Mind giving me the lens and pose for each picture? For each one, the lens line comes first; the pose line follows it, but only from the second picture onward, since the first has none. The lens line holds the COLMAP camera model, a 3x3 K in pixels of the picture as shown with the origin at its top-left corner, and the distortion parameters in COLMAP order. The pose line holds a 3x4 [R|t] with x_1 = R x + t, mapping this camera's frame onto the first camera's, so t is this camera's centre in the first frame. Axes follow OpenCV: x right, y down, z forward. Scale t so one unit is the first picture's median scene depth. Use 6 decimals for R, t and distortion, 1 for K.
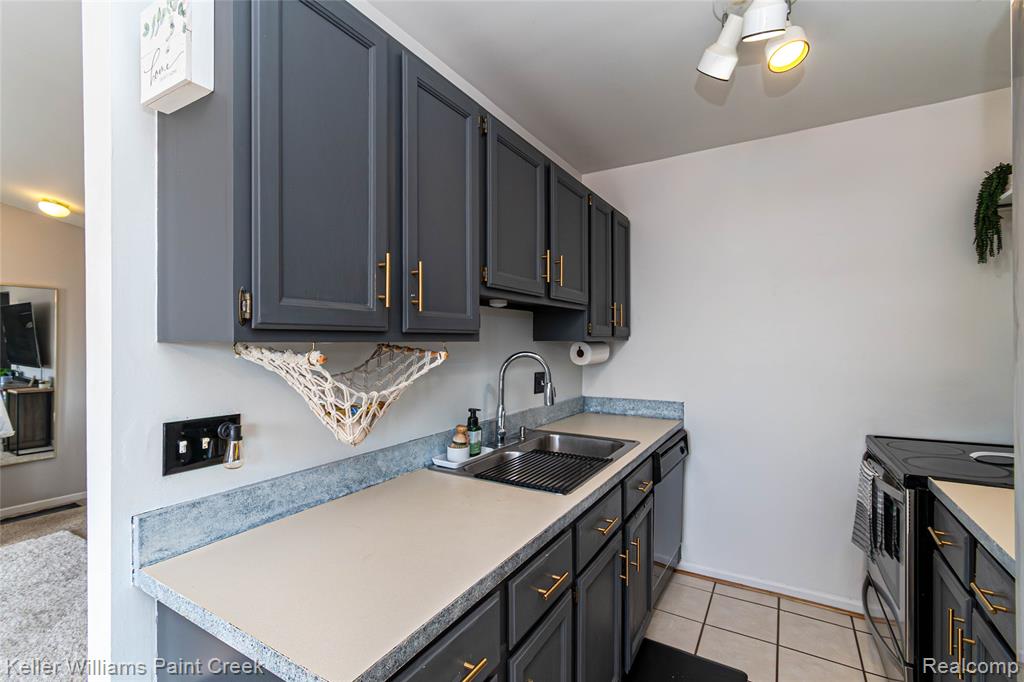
lens RADIAL K [[453.9, 0, 514.9], [0, 453.9, 339.8], [0, 0, 1]] dist [0.001374, -0.000165]
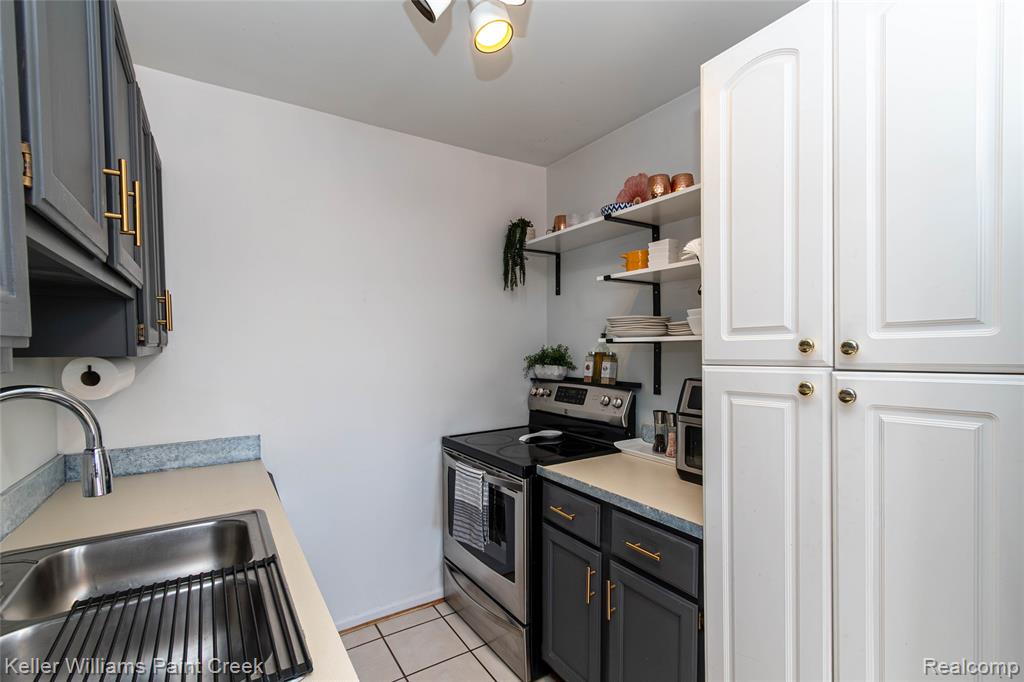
lens RADIAL K [[460.5, 0, 515.3], [0, 460.5, 365.2], [0, 0, 1]] dist [0.001063, 0.000118]
pose [[0.442901, -0.037104, 0.895802, -0.181875], [0.000001, 0.999143, 0.041384, -0.012371], [-0.896571, -0.018328, 0.442522, 0.469429]]
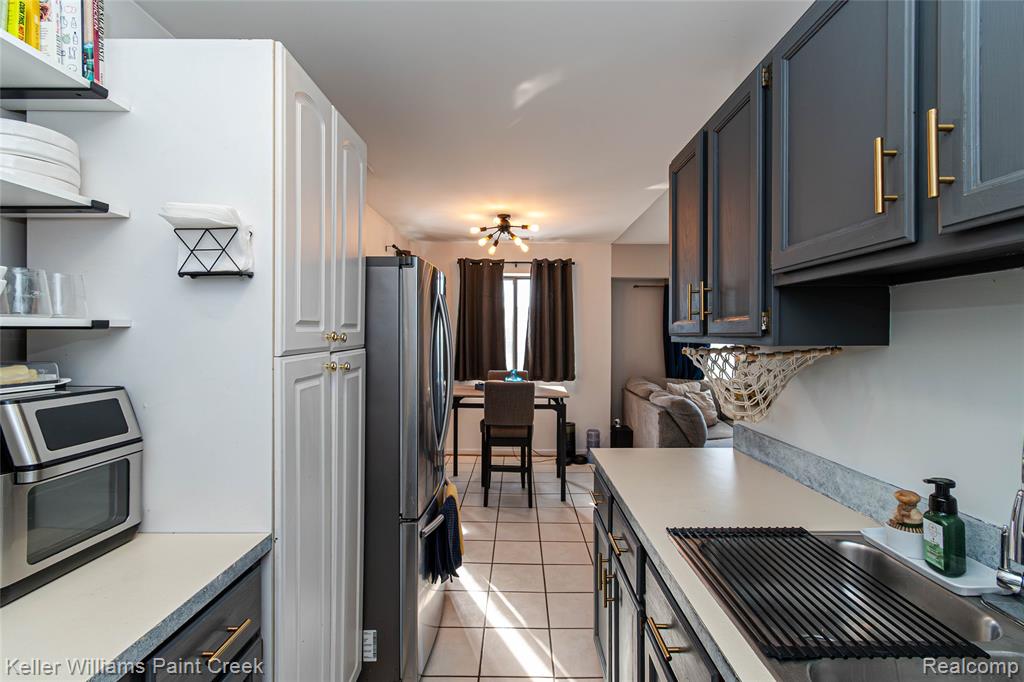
lens RADIAL K [[453.9, 0, 514.9], [0, 453.9, 339.8], [0, 0, 1]] dist [0.001374, -0.000165]
pose [[-0.871774, 0.001638, -0.489905, 0.610180], [0.002847, 0.999994, -0.001723, -0.007316], [0.489899, -0.002897, -0.871774, 1.268907]]
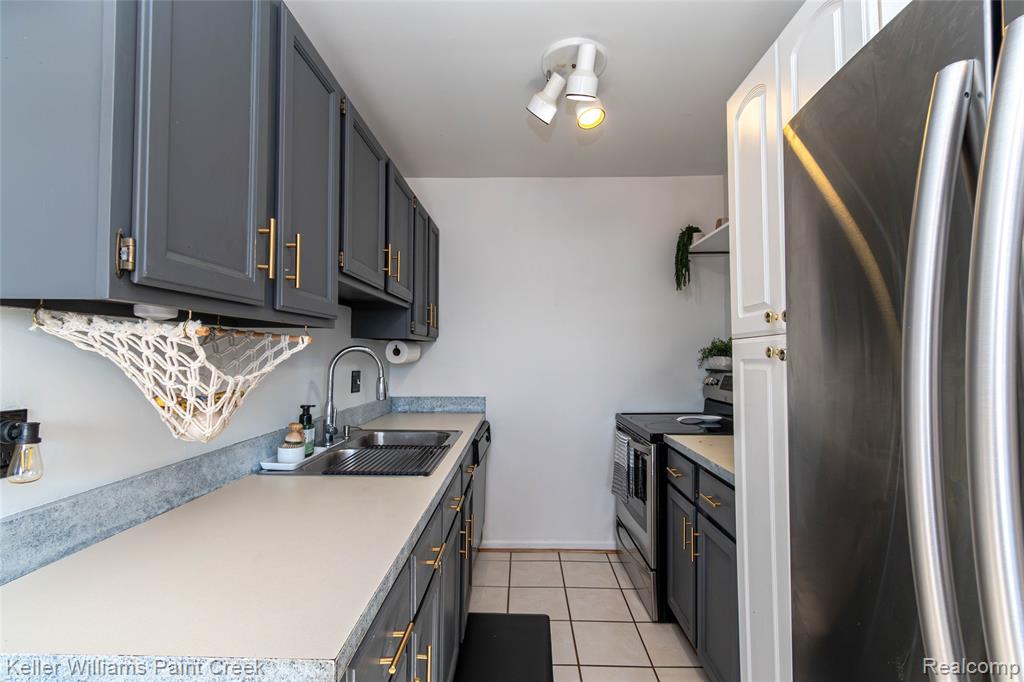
lens RADIAL K [[450.2, 0, 515.9], [0, 450.2, 341.6], [0, 0, 1]] dist [-0.000108, -0.000013]
pose [[0.868282, 0.017701, 0.495755, -0.185401], [-0.006583, 0.999686, -0.024164, 0.044116], [-0.496027, 0.017717, 0.868126, -0.006092]]
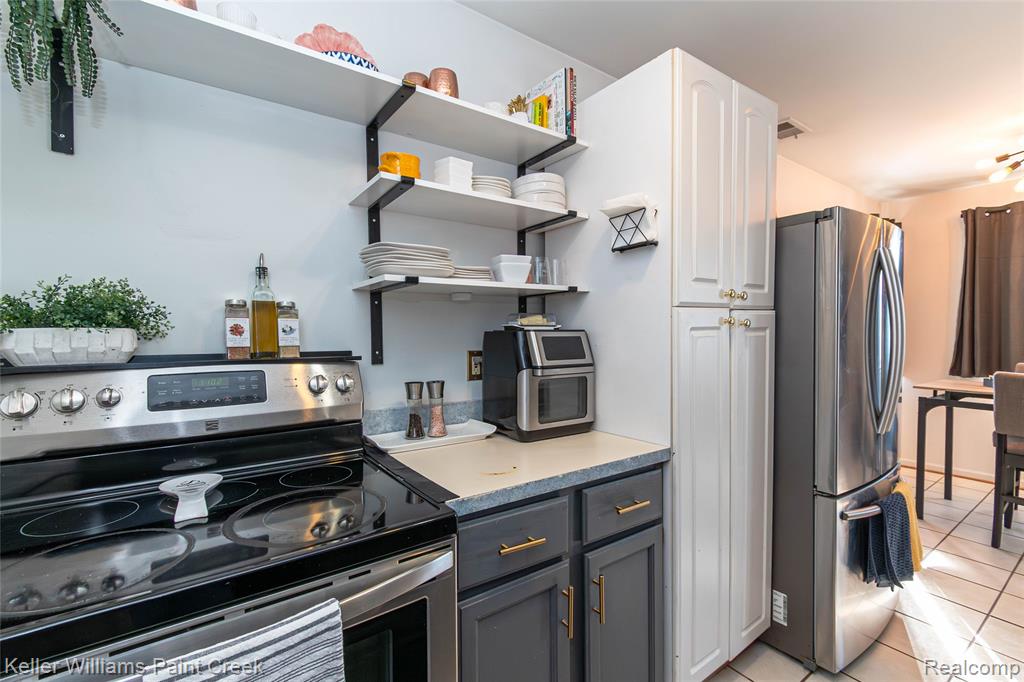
lens RADIAL K [[446.0, 0, 520.7], [0, 446.0, 343.7], [0, 0, 1]] dist [-0.000336, -0.000147]
pose [[-0.913590, -0.003550, 0.406621, 0.513678], [0.005141, 0.999781, 0.020278, 0.064542], [-0.406604, 0.020616, -0.913372, 1.372589]]
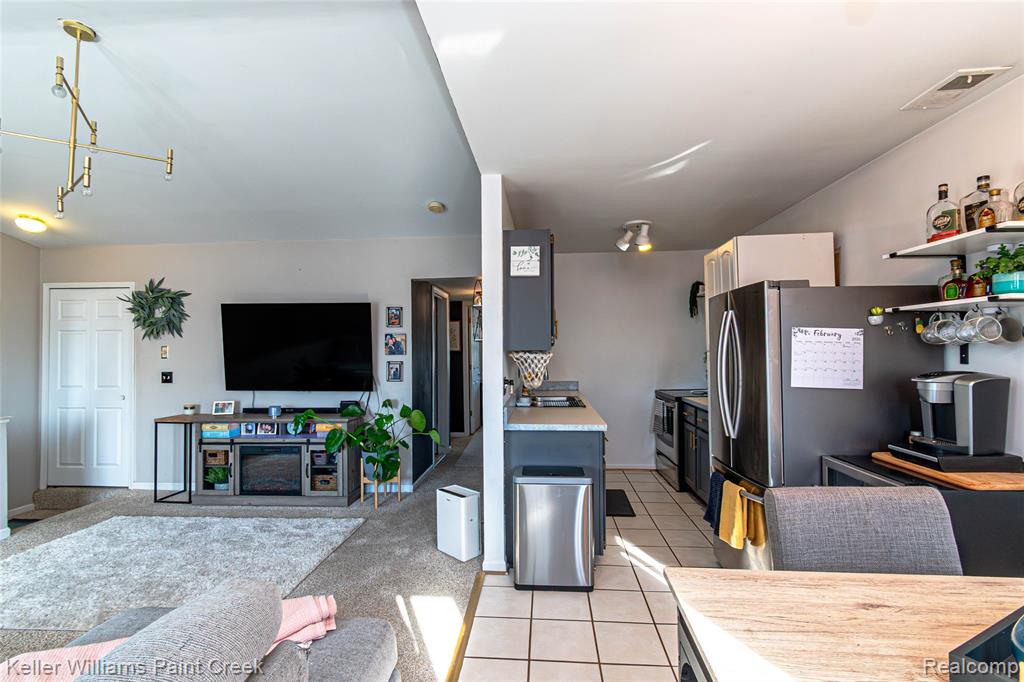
lens RADIAL K [[464.1, 0, 512.8], [0, 464.1, 338.3], [0, 0, 1]] dist [0.000604, -0.000192]
pose [[0.892676, 0.005716, 0.450662, -1.222158], [0.003552, 0.999799, -0.019717, -0.010343], [-0.450684, 0.019201, 0.892477, -1.020035]]
